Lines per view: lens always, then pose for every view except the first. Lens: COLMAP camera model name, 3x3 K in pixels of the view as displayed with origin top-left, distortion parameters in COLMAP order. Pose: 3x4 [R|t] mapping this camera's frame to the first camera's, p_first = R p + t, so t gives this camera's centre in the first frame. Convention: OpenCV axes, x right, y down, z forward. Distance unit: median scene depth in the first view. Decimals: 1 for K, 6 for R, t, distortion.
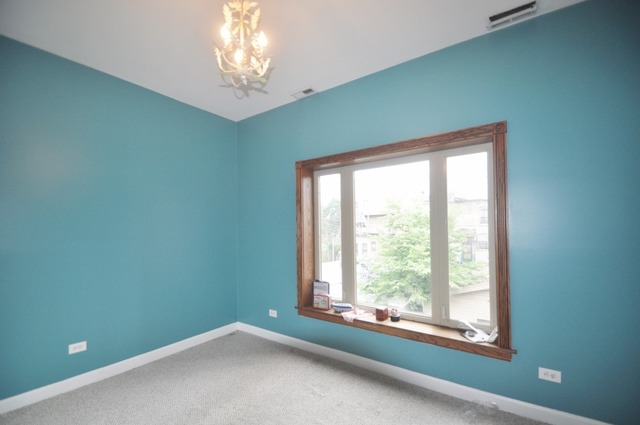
lens RADIAL K [[280.0, 0, 319.9], [0, 280.0, 223.2], [0, 0, 1]] dist [0.016487, -0.019313]
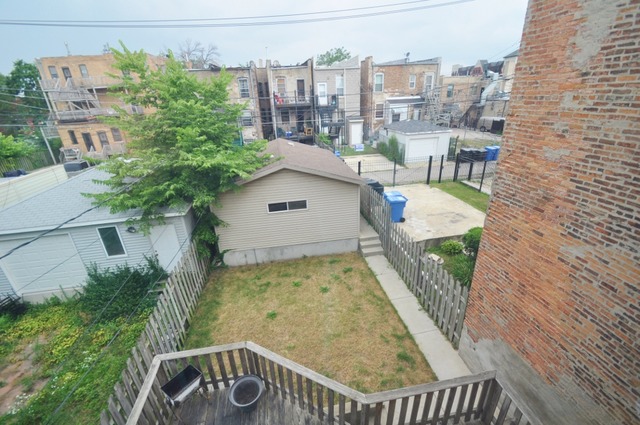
lens RADIAL K [[280.0, 0, 319.9], [0, 280.0, 223.2], [0, 0, 1]] dist [0.016487, -0.019313]
pose [[0.698735, -0.310735, 0.644371, 0.049063], [0.025689, 0.911056, 0.411481, 0.015304], [-0.714920, -0.270963, 0.644569, 0.226795]]
